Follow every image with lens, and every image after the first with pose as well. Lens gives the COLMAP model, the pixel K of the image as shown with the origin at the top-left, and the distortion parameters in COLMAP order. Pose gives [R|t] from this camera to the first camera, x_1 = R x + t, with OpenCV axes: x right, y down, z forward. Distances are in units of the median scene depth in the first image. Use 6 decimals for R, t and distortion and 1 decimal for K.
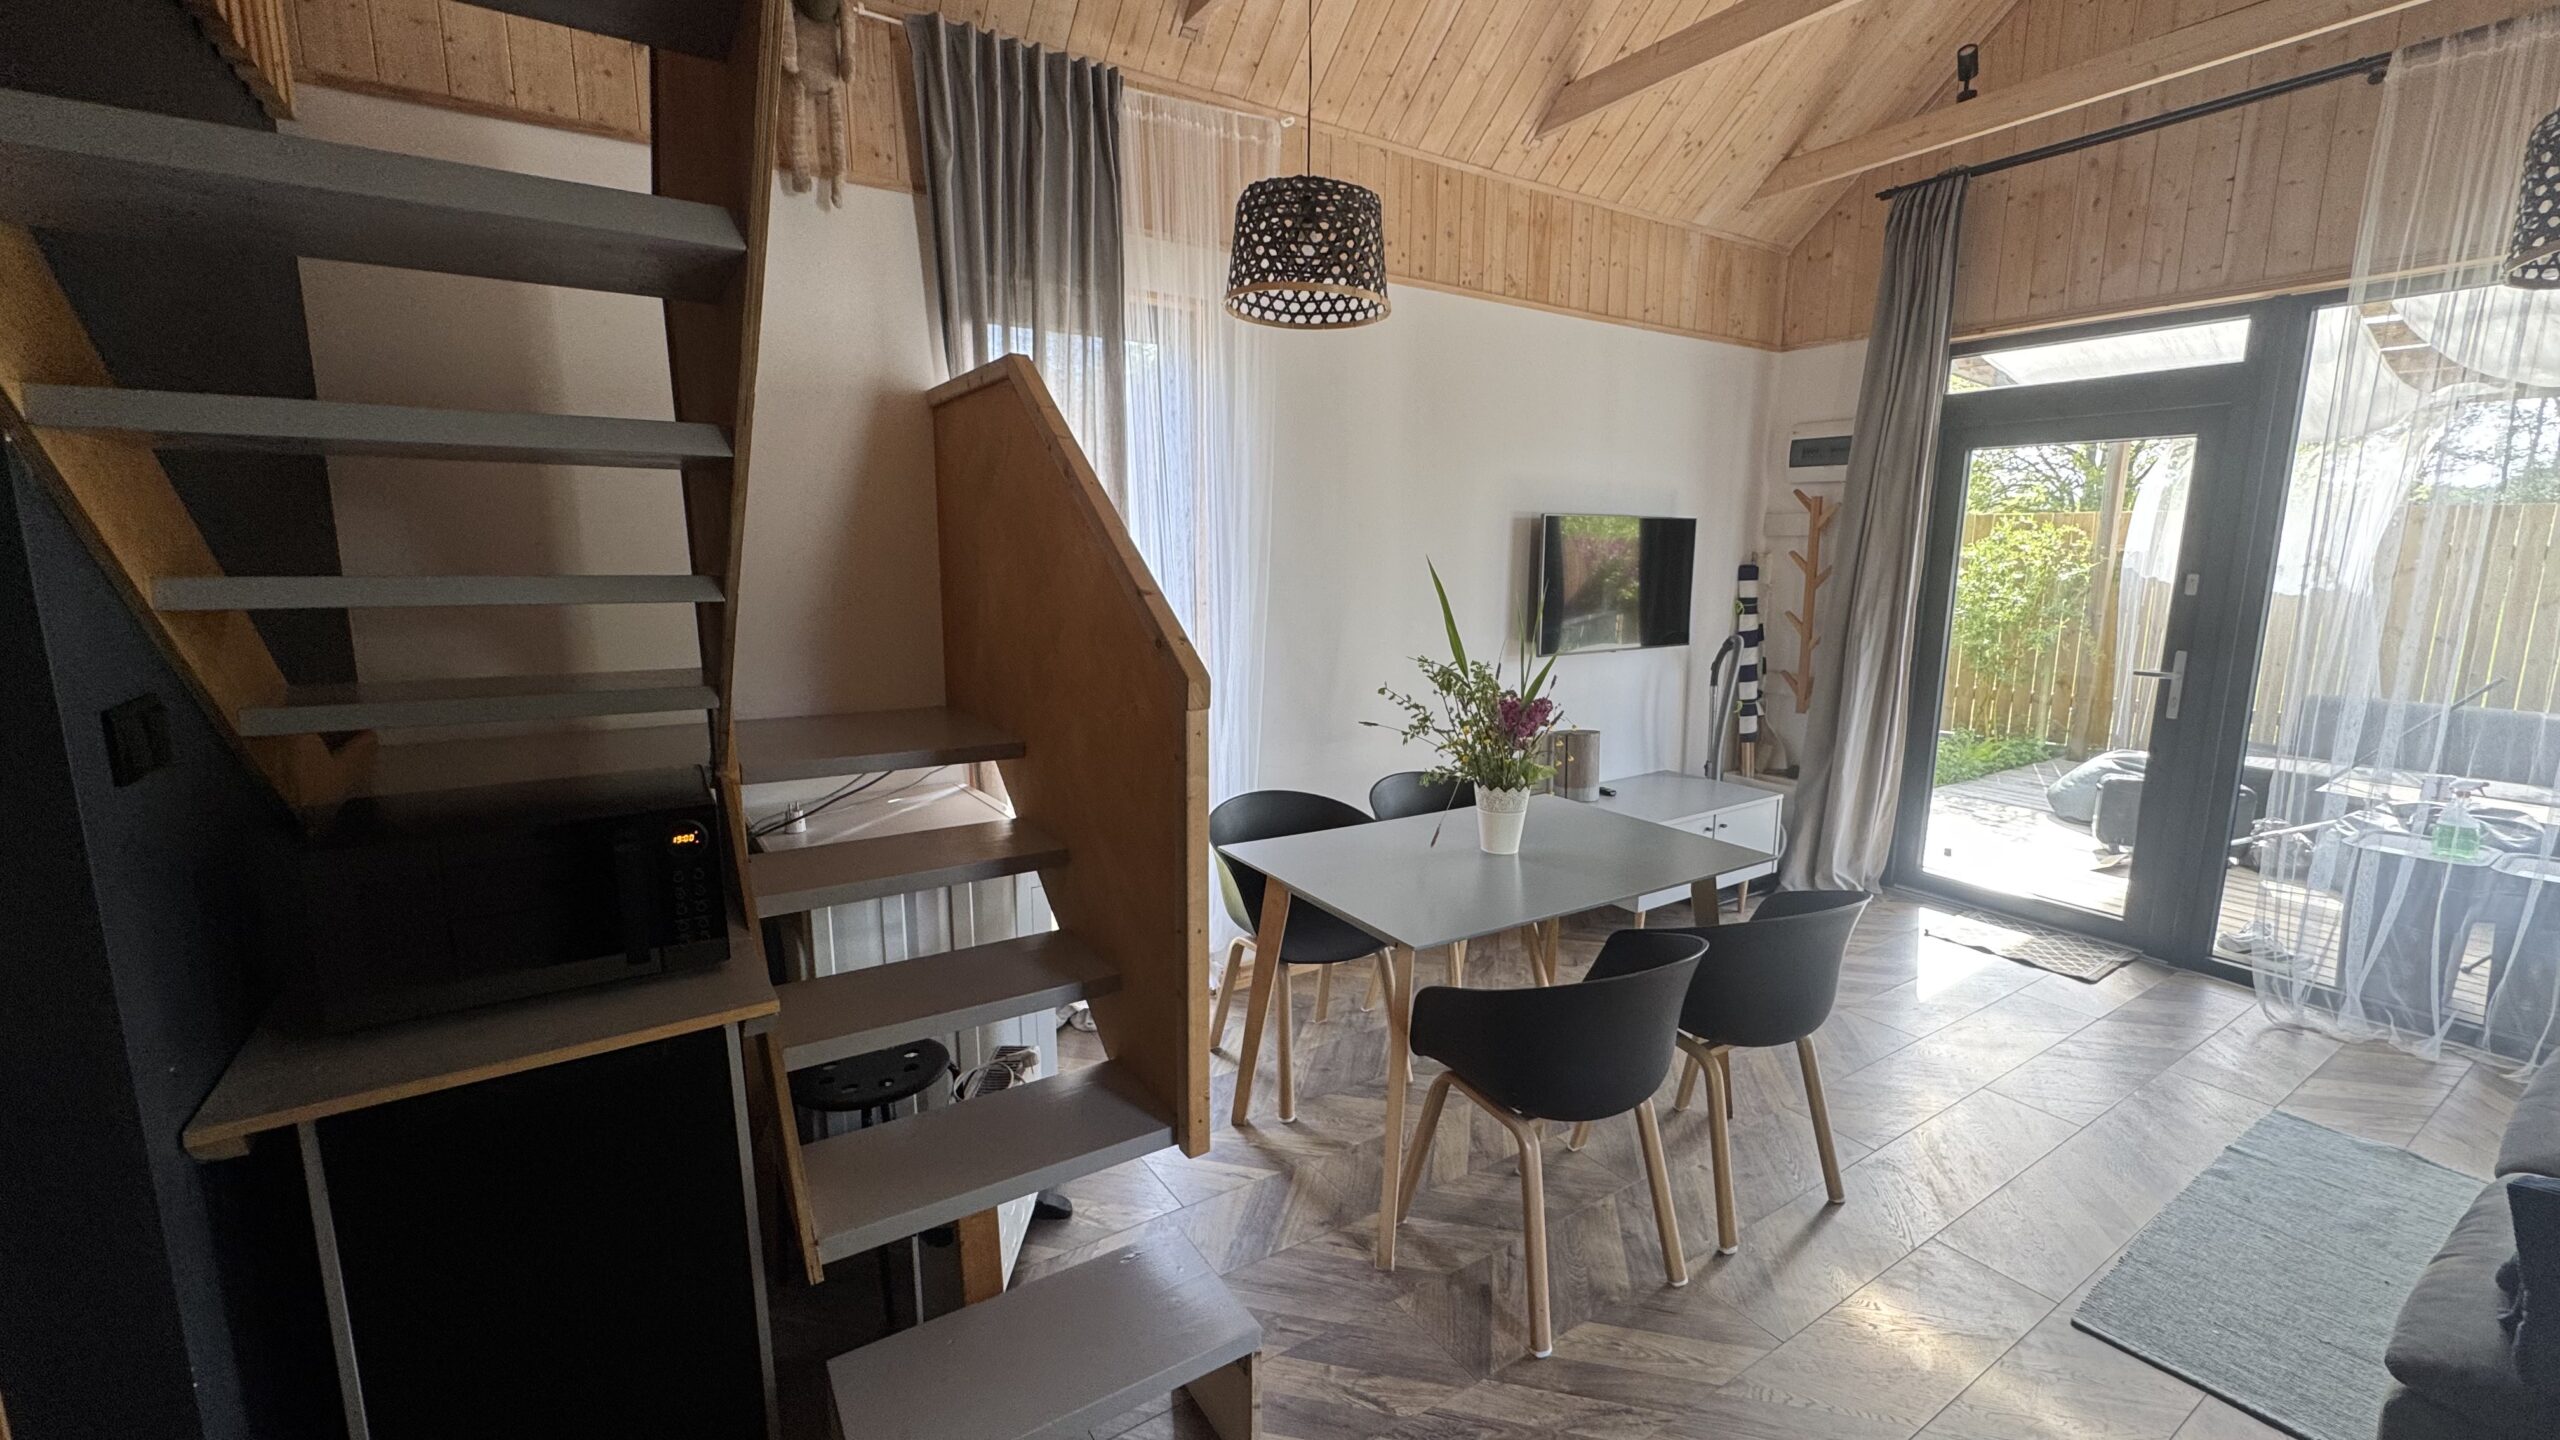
lens RADIAL K [[1016.0, 0, 1284.5], [0, 1016.0, 717.9], [0, 0, 1]] dist [-0.003488, -0.000577]
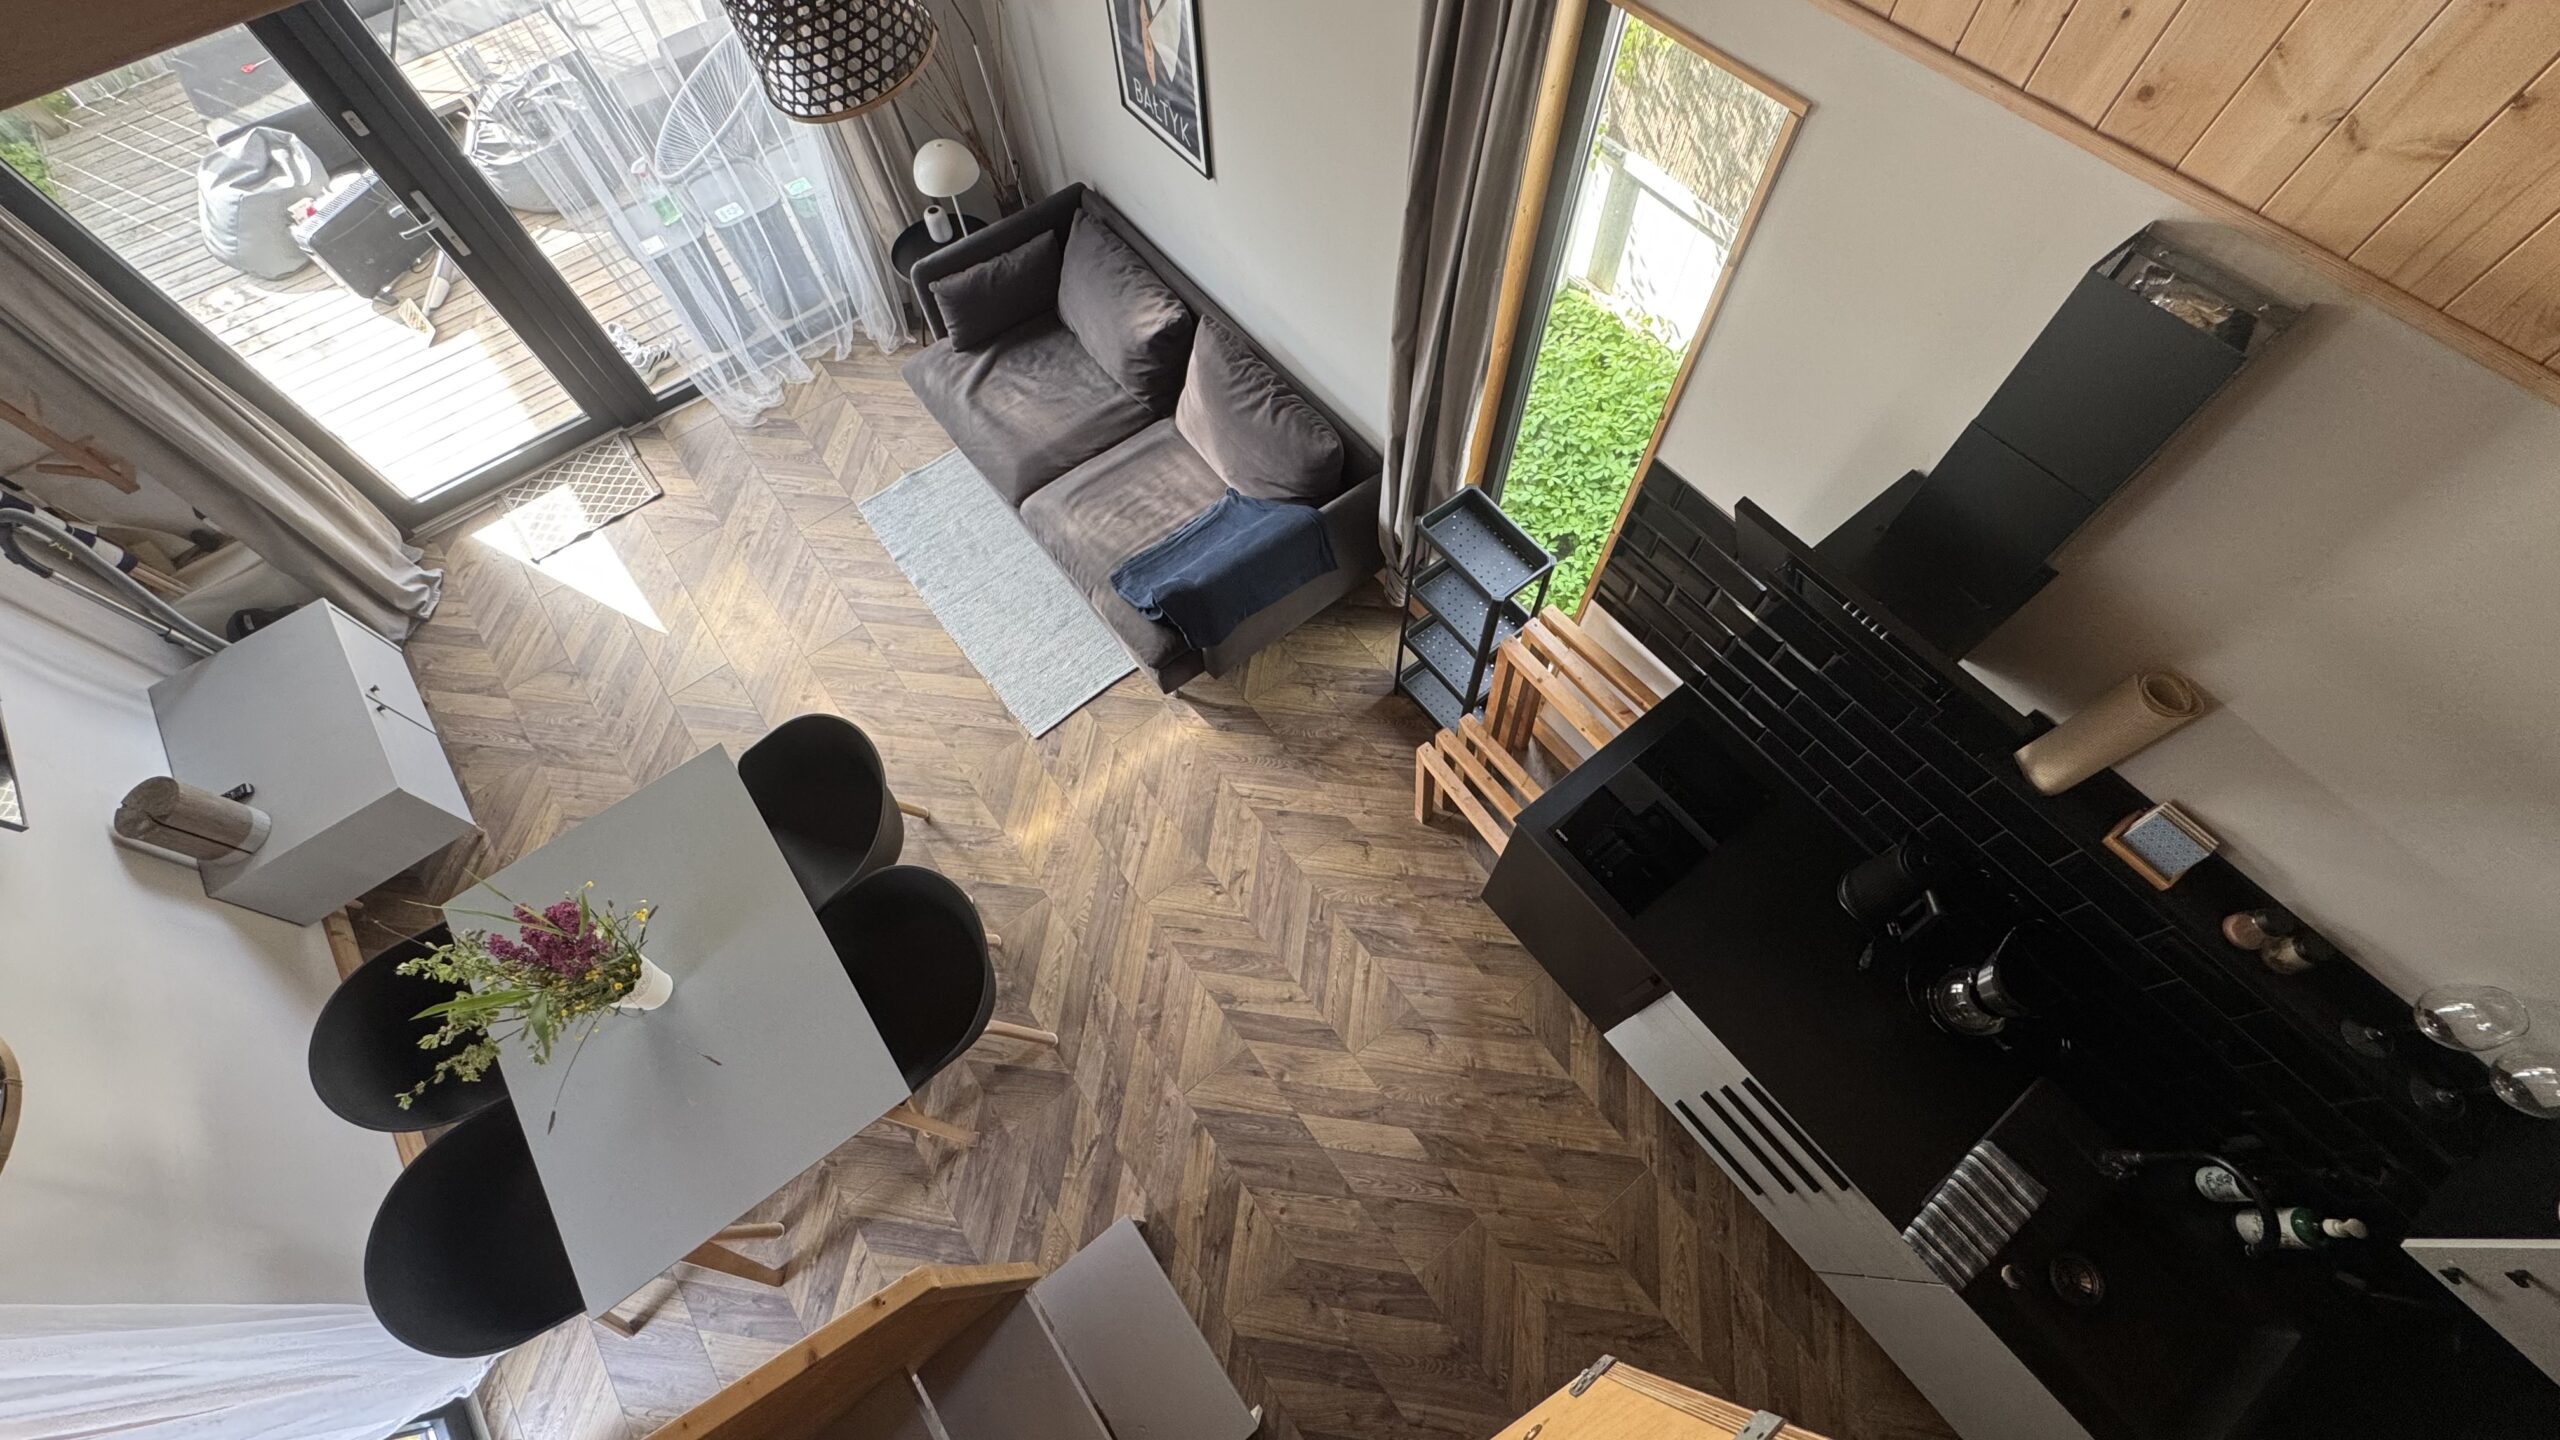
lens RADIAL K [[1016.0, 0, 1284.5], [0, 1016.0, 717.9], [0, 0, 1]] dist [-0.003488, -0.000577]
pose [[-0.079521, -0.889567, 0.449830, -0.030105], [0.191926, 0.429153, 0.882605, -0.517766], [-0.978182, 0.156520, 0.136605, 0.158336]]
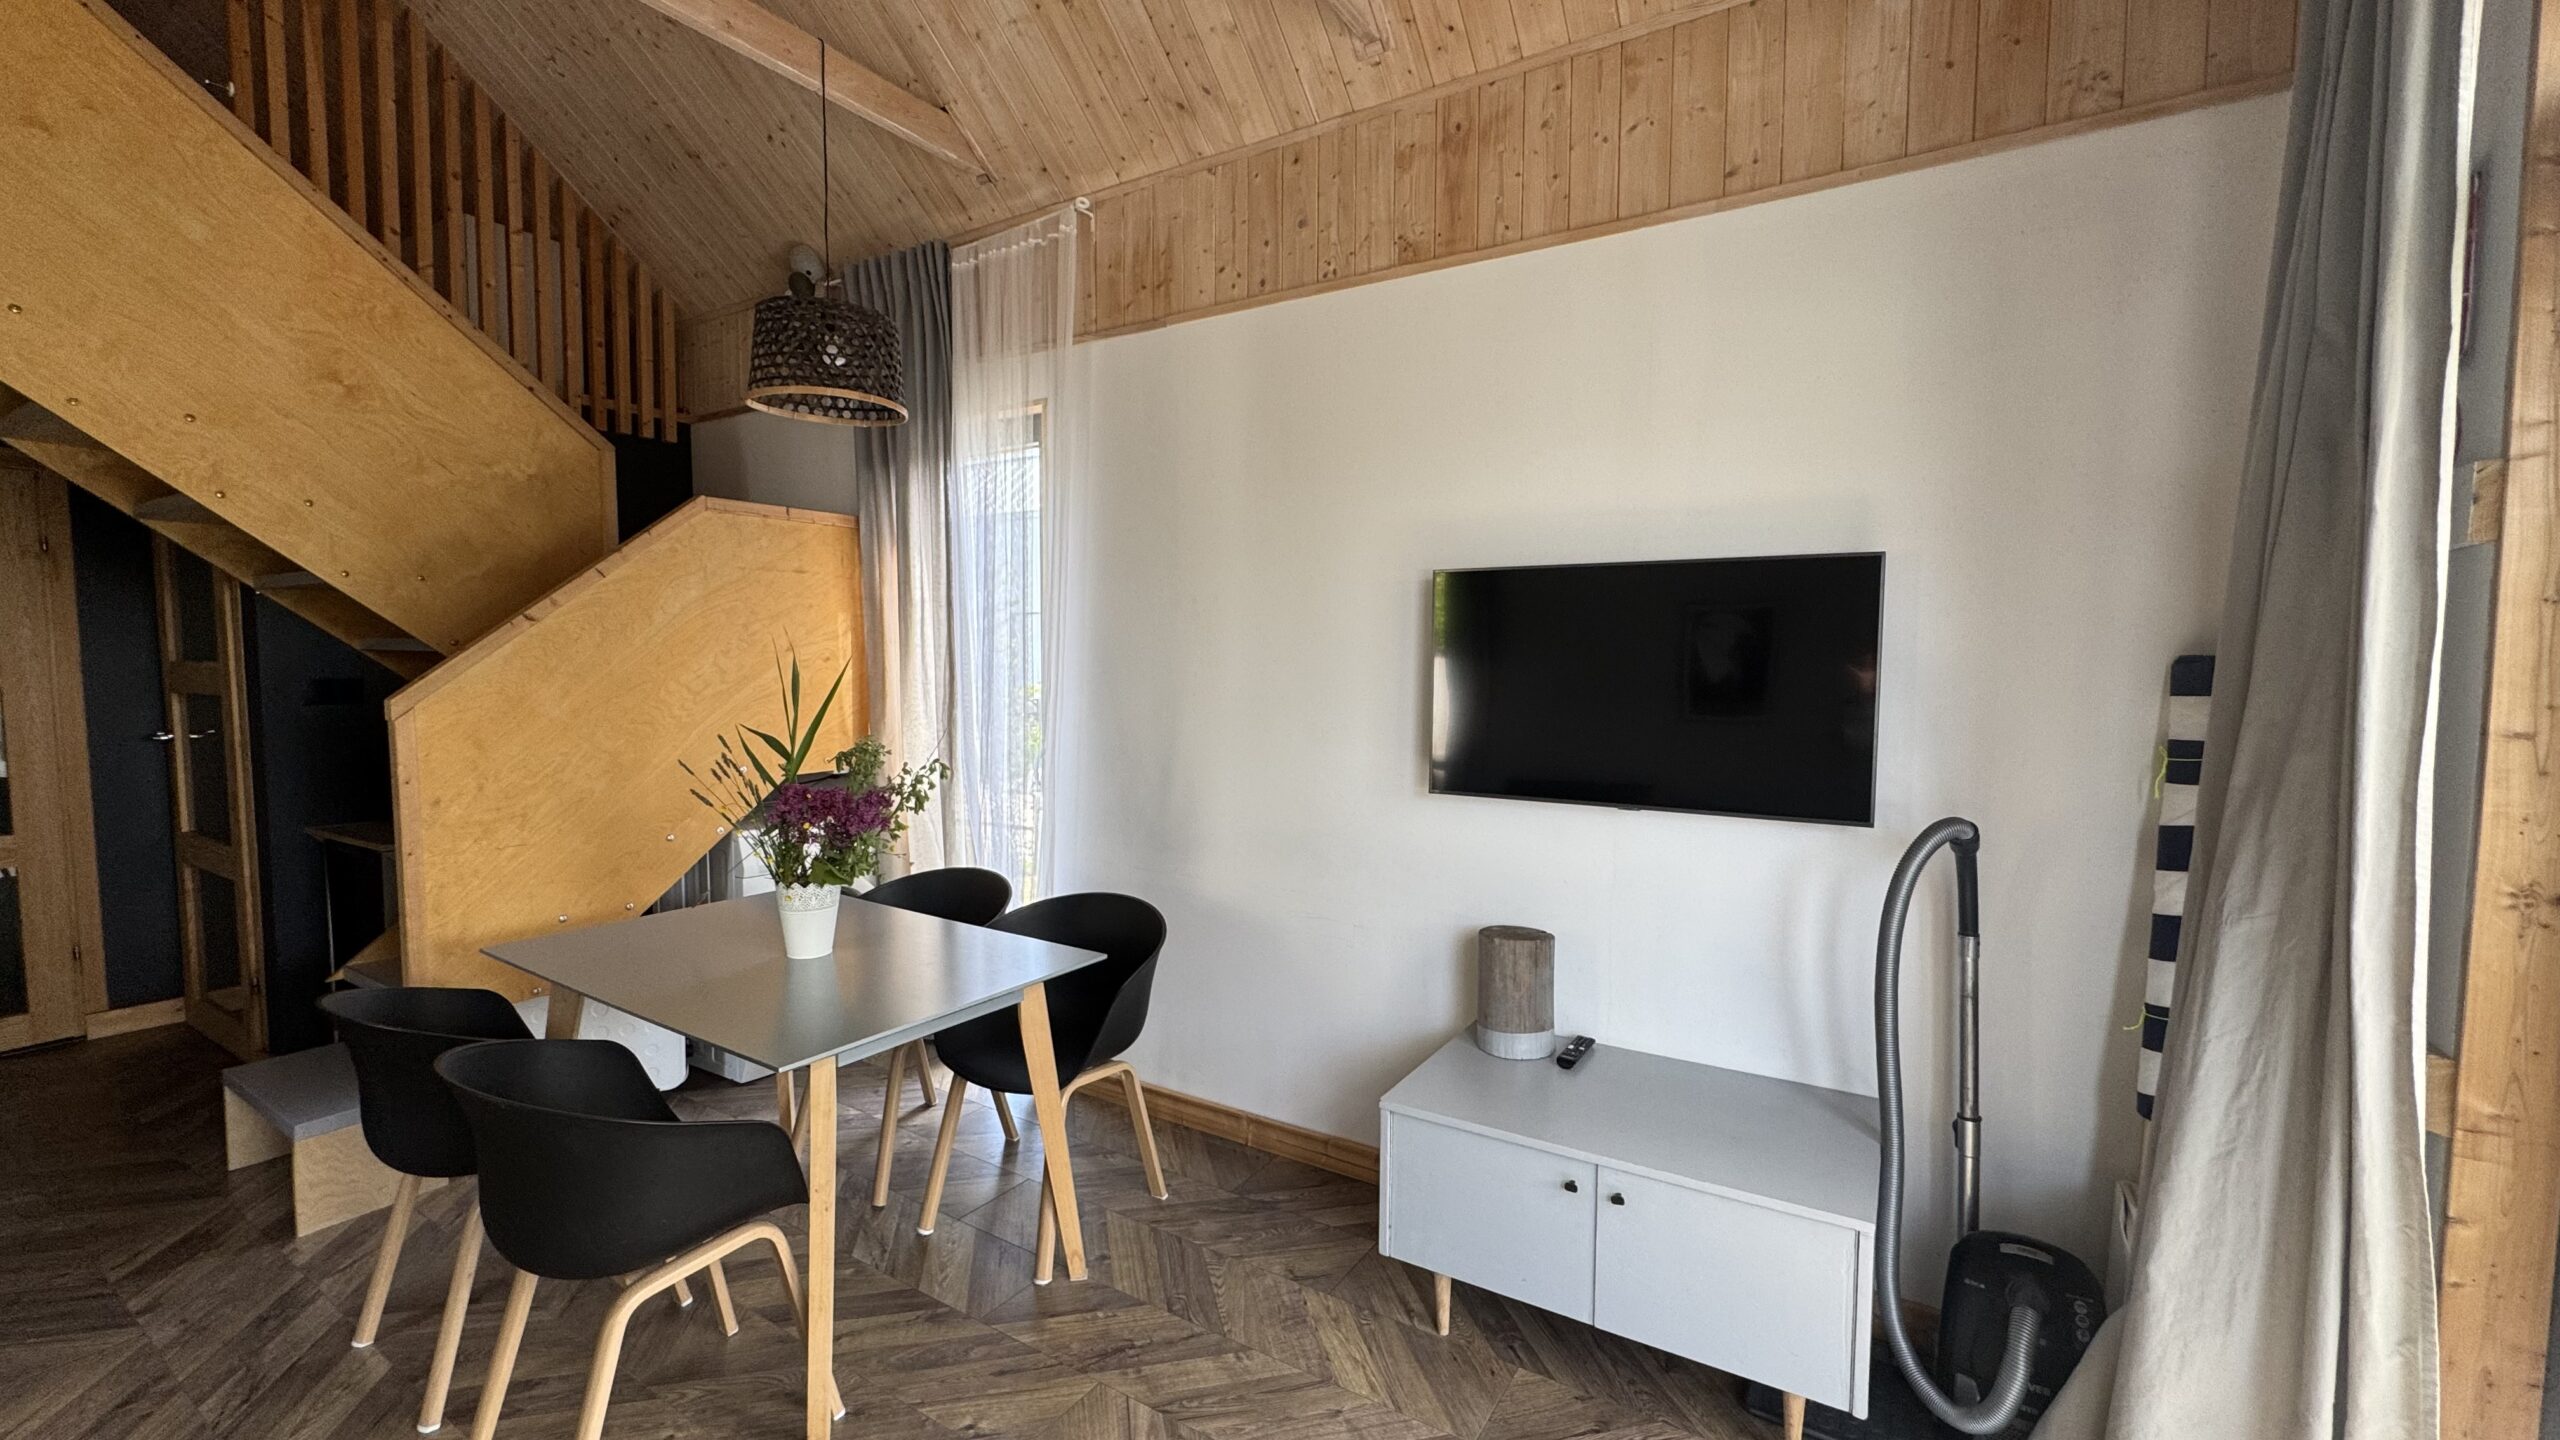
lens RADIAL K [[1015.4, 0, 1278.5], [0, 1015.4, 729.6], [0, 0, 1]] dist [-0.001305, 0.000154]
pose [[0.426300, 0.049888, -0.903205, 0.787786], [-0.164962, 0.986022, -0.023397, -0.069849], [0.889413, 0.158968, 0.428571, 0.648107]]
